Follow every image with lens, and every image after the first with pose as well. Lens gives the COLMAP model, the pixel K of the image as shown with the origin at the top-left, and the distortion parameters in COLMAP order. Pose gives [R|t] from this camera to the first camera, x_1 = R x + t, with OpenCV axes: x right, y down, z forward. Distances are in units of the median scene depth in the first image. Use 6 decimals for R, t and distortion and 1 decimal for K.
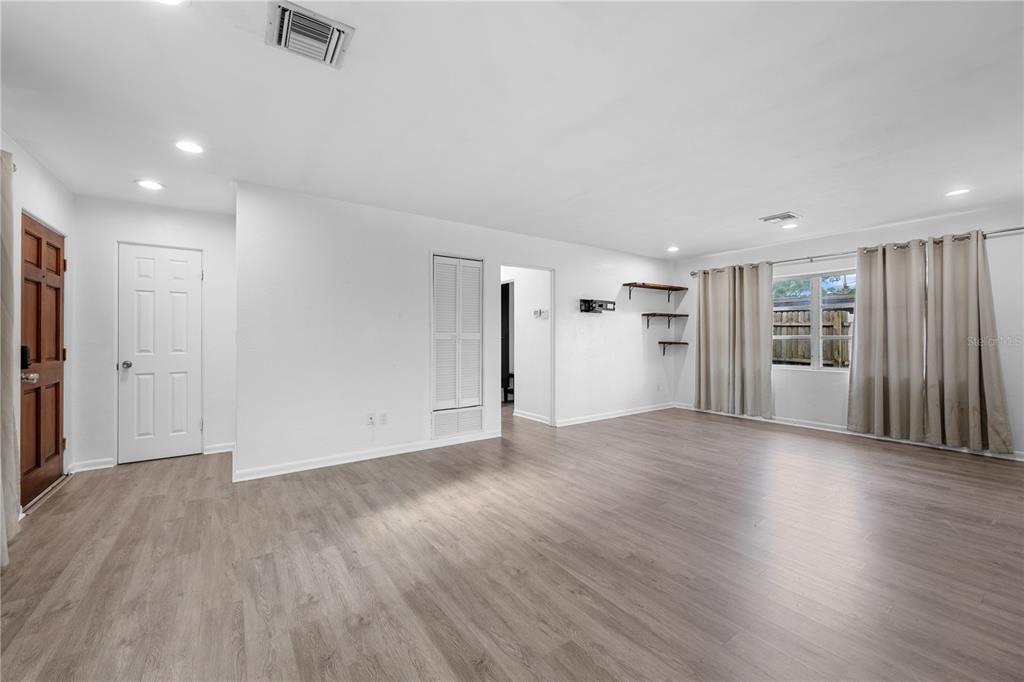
lens RADIAL K [[410.1, 0, 519.9], [0, 410.1, 335.1], [0, 0, 1]] dist [0.001238, 0.001935]
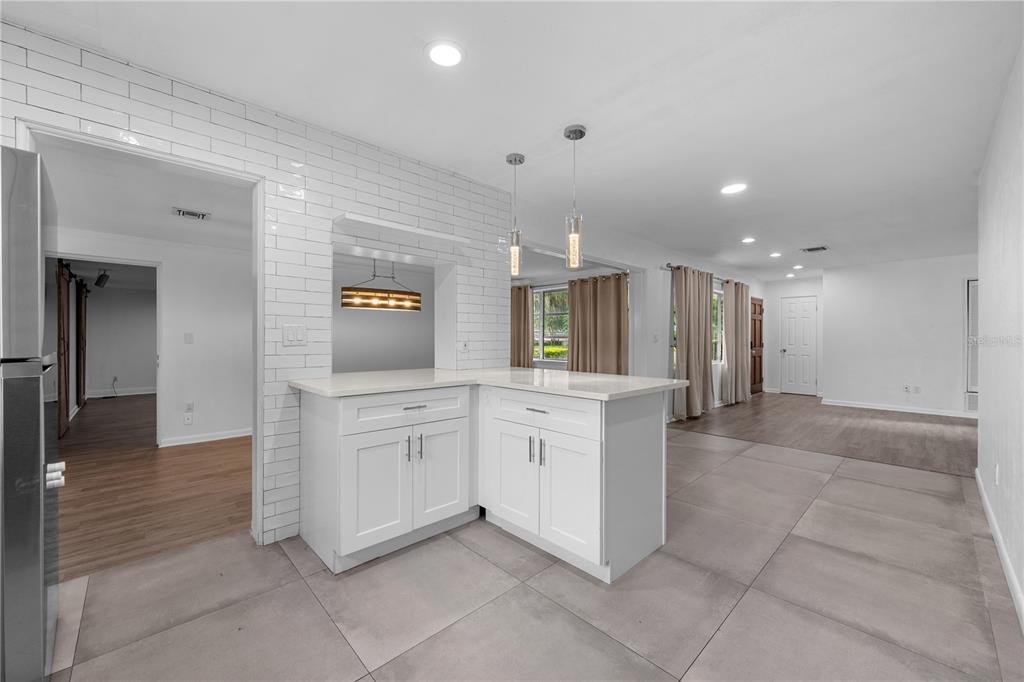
lens RADIAL K [[410.1, 0, 508.7], [0, 410.1, 340.8], [0, 0, 1]] dist [0.001238, 0.001935]
pose [[0.155701, 0.010727, -0.987746, 1.251503], [0.004201, 0.999925, 0.011522, -0.017221], [0.987795, -0.005943, 0.155644, -1.027811]]
